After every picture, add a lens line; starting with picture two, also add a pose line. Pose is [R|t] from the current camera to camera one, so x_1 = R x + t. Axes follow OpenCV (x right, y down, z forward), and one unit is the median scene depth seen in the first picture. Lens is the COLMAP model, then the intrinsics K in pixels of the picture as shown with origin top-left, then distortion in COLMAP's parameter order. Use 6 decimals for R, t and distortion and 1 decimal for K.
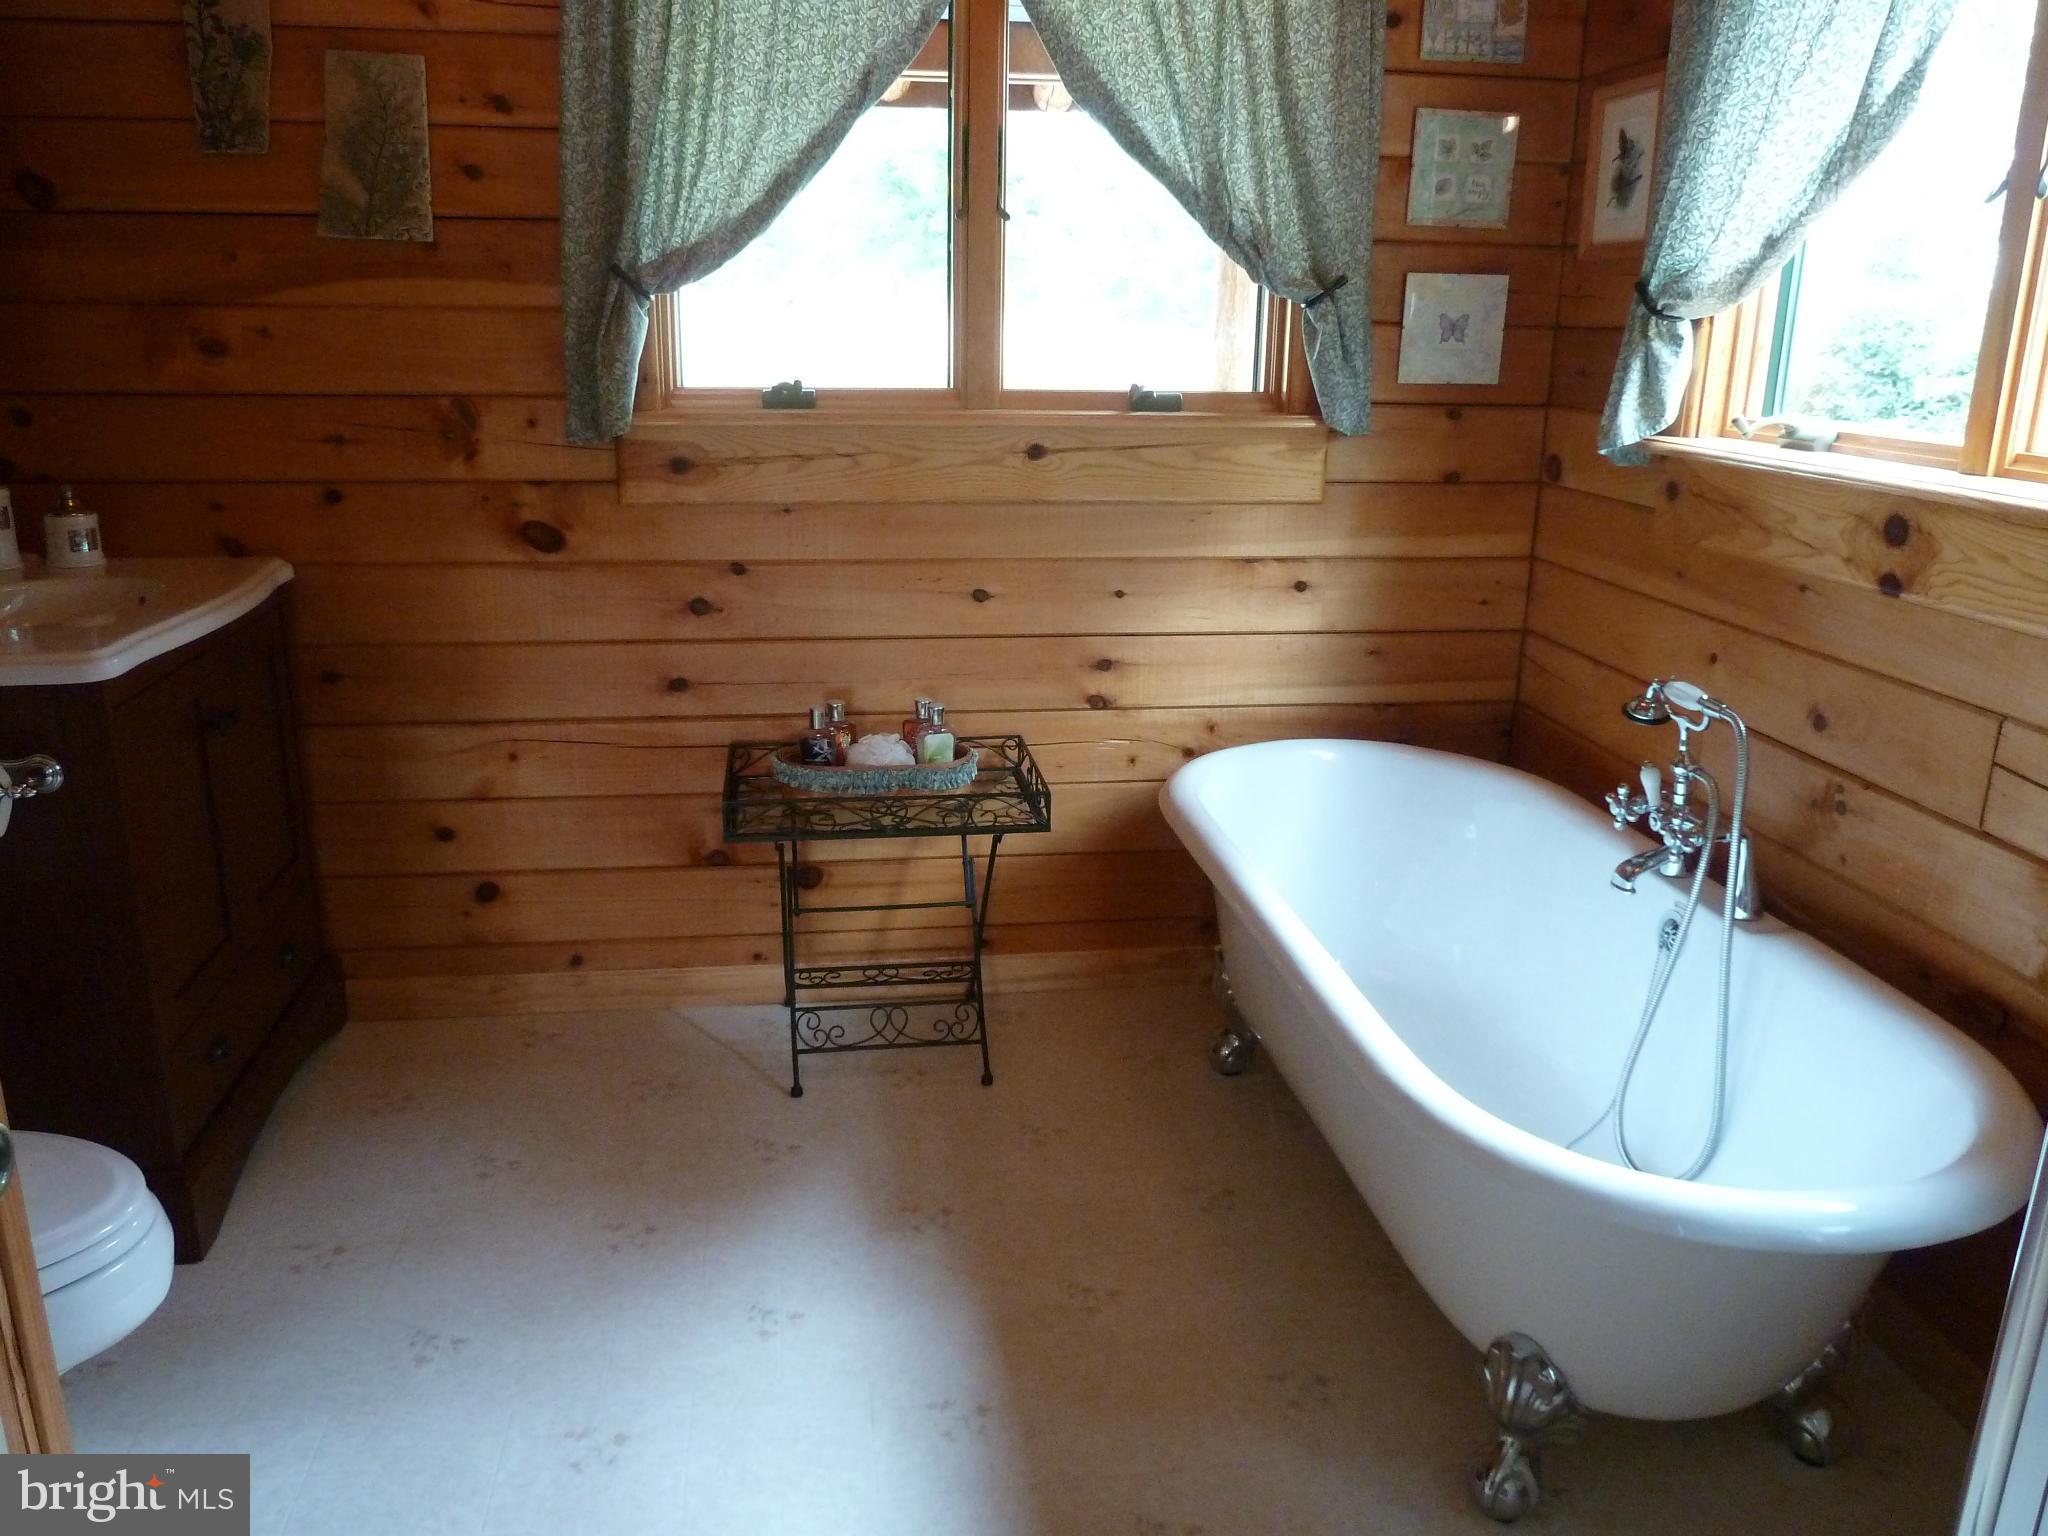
lens RADIAL K [[1574.9, 0, 1008.6], [0, 1574.9, 767.1], [0, 0, 1]] dist [-0.025989, -0.007379]
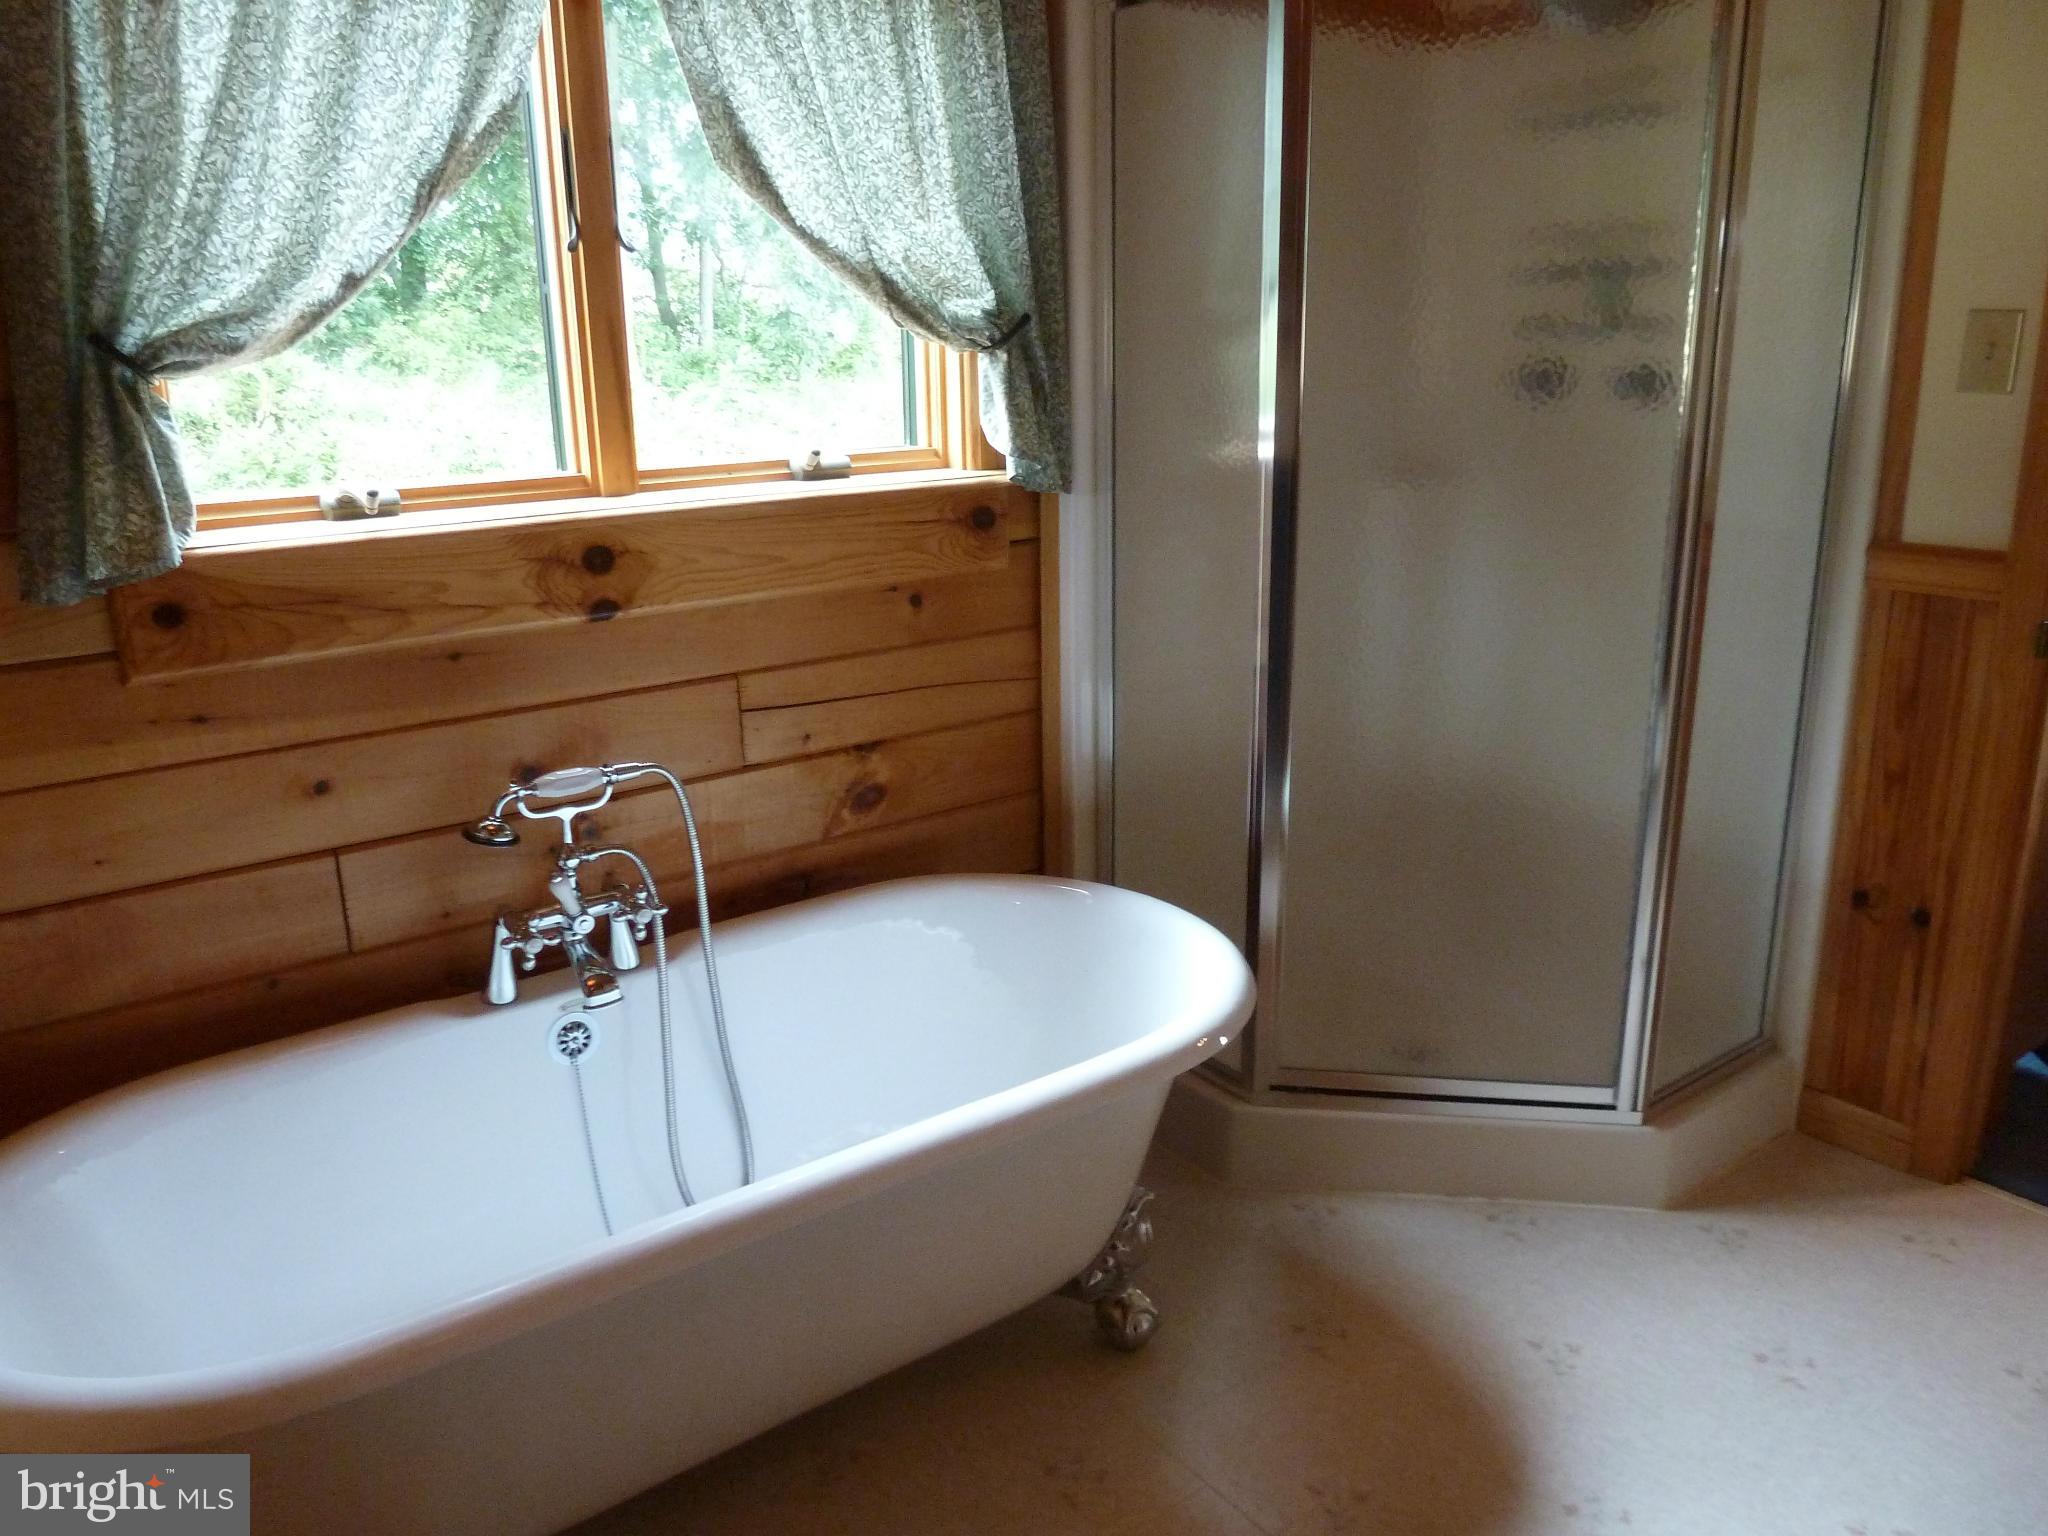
lens RADIAL K [[1574.9, 0, 1008.6], [0, 1574.9, 767.1], [0, 0, 1]] dist [-0.025989, -0.007379]
pose [[-0.497431, -0.240294, 0.833559, -0.465318], [0.251448, 0.879685, 0.403644, -0.367050], [-0.830263, 0.410382, -0.377161, 1.162114]]
